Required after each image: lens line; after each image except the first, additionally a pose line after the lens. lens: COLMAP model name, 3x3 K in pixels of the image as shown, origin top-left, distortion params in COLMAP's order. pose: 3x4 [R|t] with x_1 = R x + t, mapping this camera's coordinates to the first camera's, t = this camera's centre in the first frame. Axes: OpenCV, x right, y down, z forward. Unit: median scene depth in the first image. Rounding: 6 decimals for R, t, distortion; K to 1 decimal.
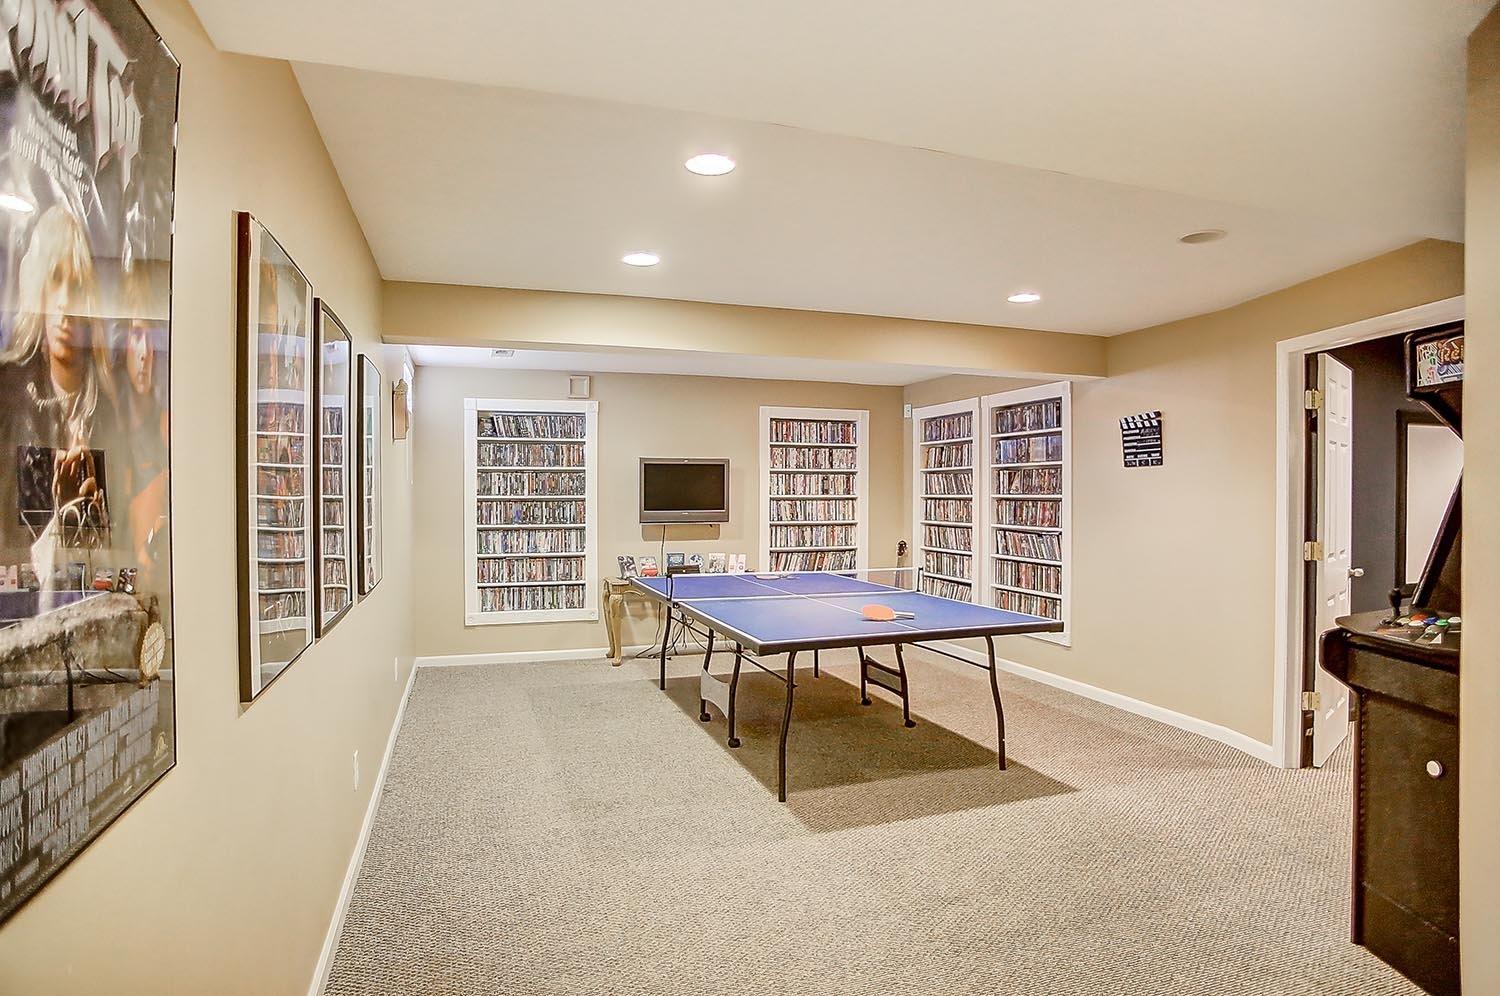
lens RADIAL K [[817.5, 0, 750.0], [0, 817.5, 498.0], [0, 0, 1]] dist [-0.084525, 0.000123]
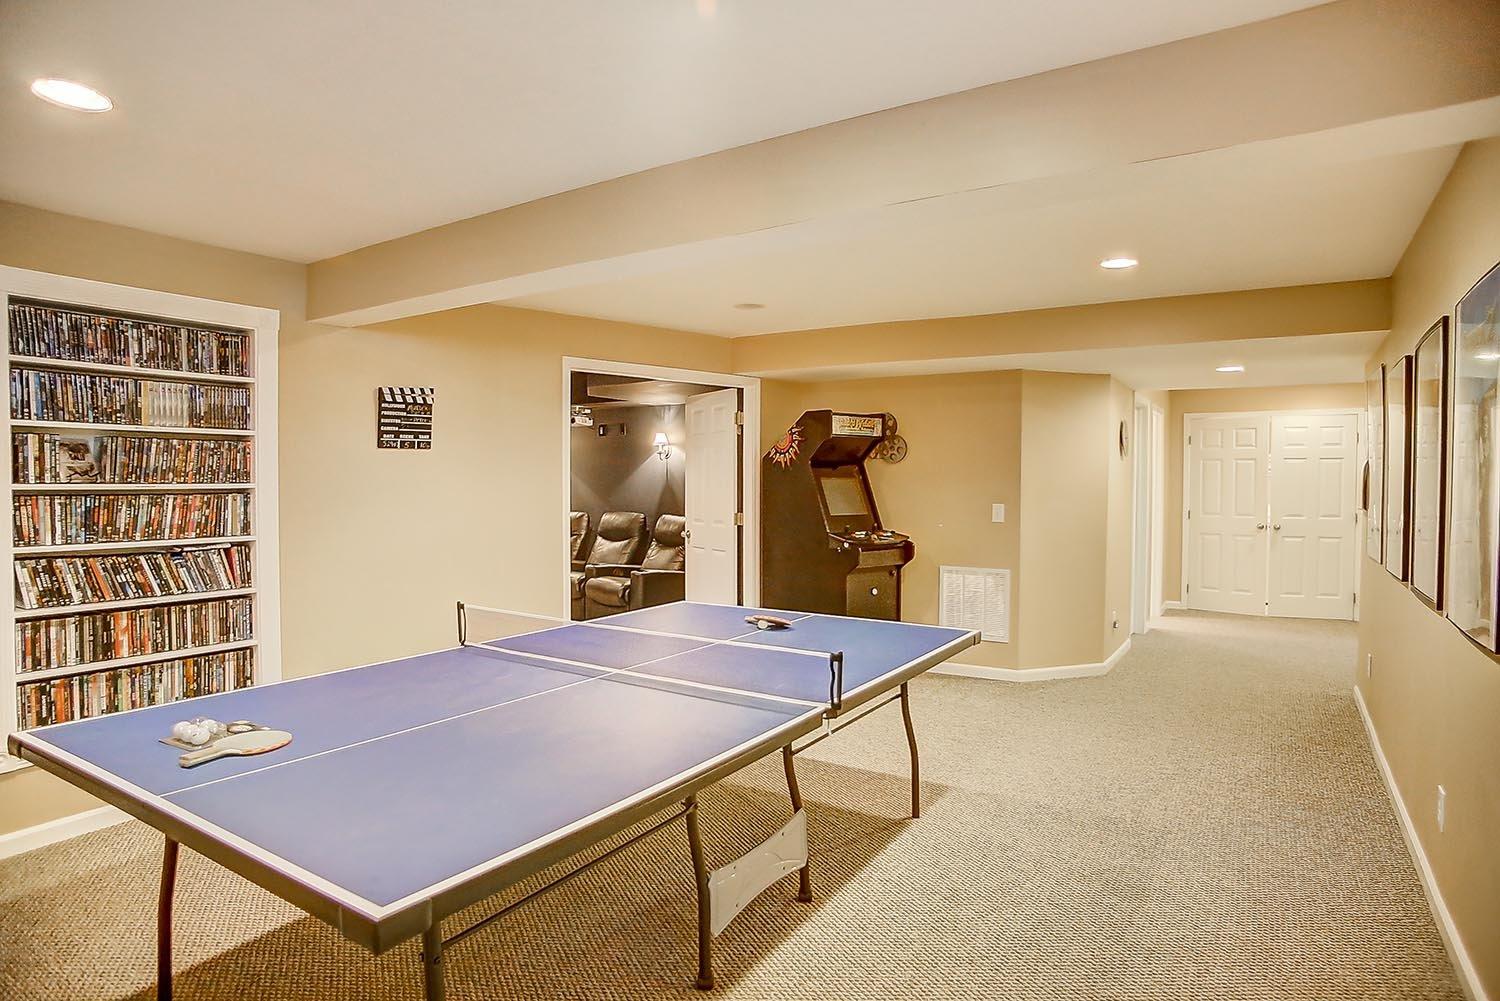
lens RADIAL K [[817.5, 0, 750.0], [0, 817.5, 500.5], [0, 0, 1]] dist [-0.084525, 0.000123]
pose [[-0.628471, -0.030120, 0.777249, -0.333900], [-0.005908, 0.999406, 0.033952, -0.013322], [-0.777810, 0.016745, -0.628276, 1.047148]]
